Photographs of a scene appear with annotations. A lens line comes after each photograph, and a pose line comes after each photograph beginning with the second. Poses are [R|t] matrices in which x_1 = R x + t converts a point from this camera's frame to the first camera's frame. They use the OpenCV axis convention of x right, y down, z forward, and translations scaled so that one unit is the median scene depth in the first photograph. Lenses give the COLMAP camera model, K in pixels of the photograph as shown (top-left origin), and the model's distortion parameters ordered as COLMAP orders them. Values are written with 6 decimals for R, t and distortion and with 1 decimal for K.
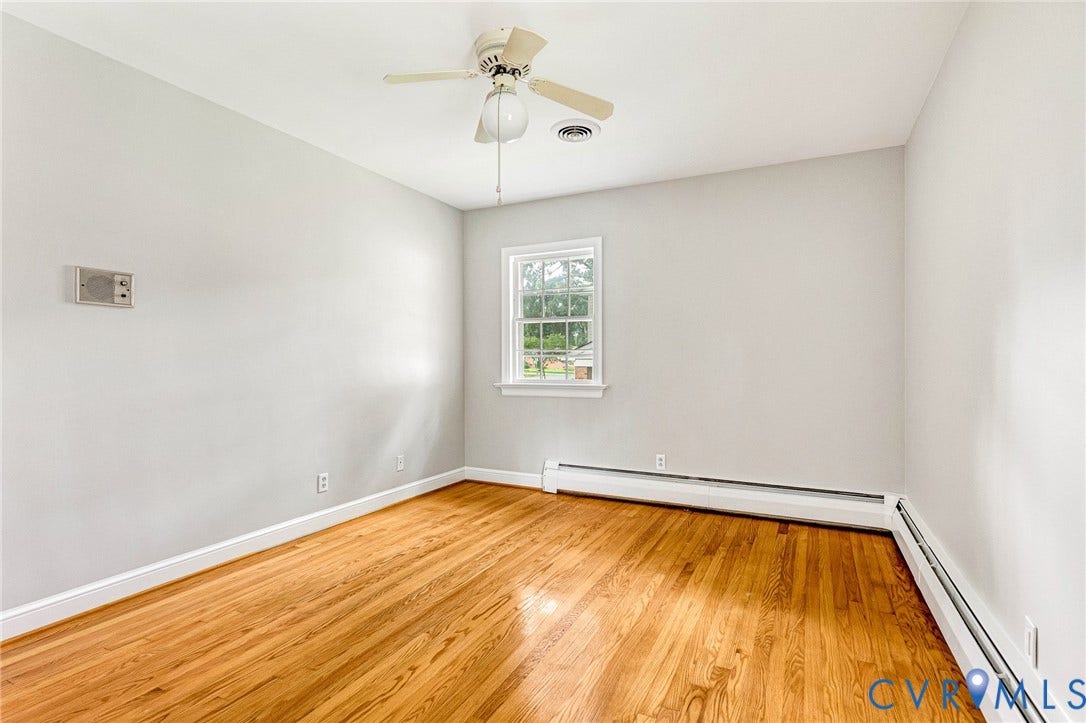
lens RADIAL K [[513.4, 0, 548.6], [0, 513.4, 368.6], [0, 0, 1]] dist [0.005811, 0.000454]
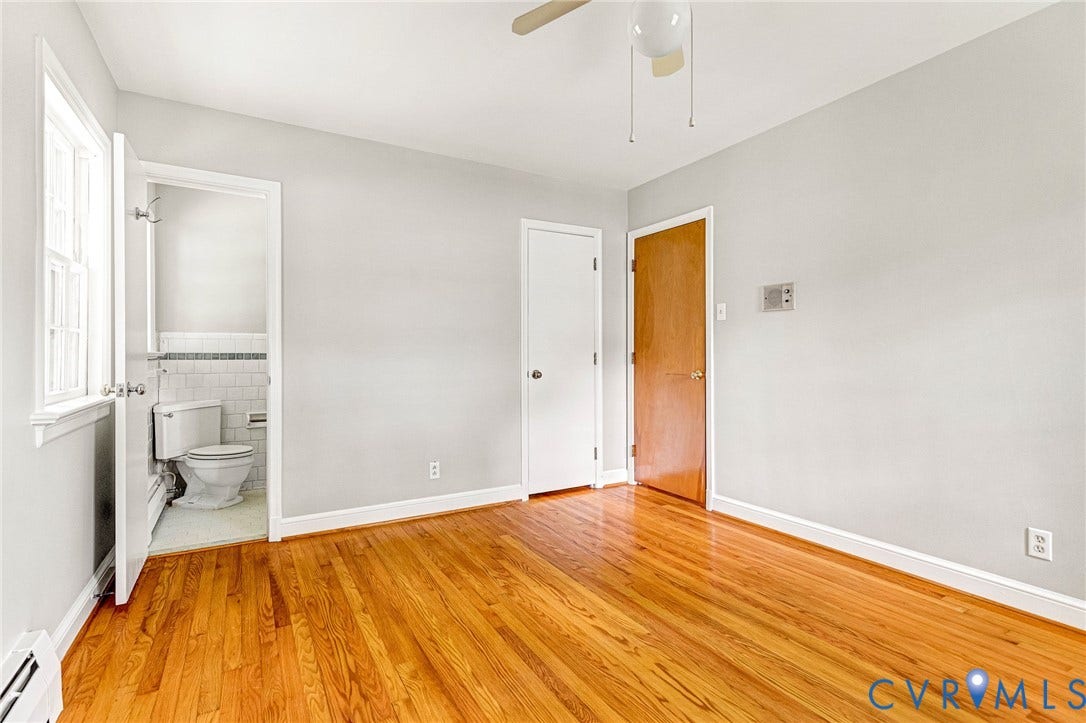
lens RADIAL K [[513.4, 0, 548.6], [0, 513.4, 368.6], [0, 0, 1]] dist [0.005811, 0.000454]
pose [[-0.536983, 0.027160, -0.843155, 0.537972], [-0.008793, 0.999247, 0.037788, -0.013642], [0.843547, 0.027705, -0.536340, 1.092746]]
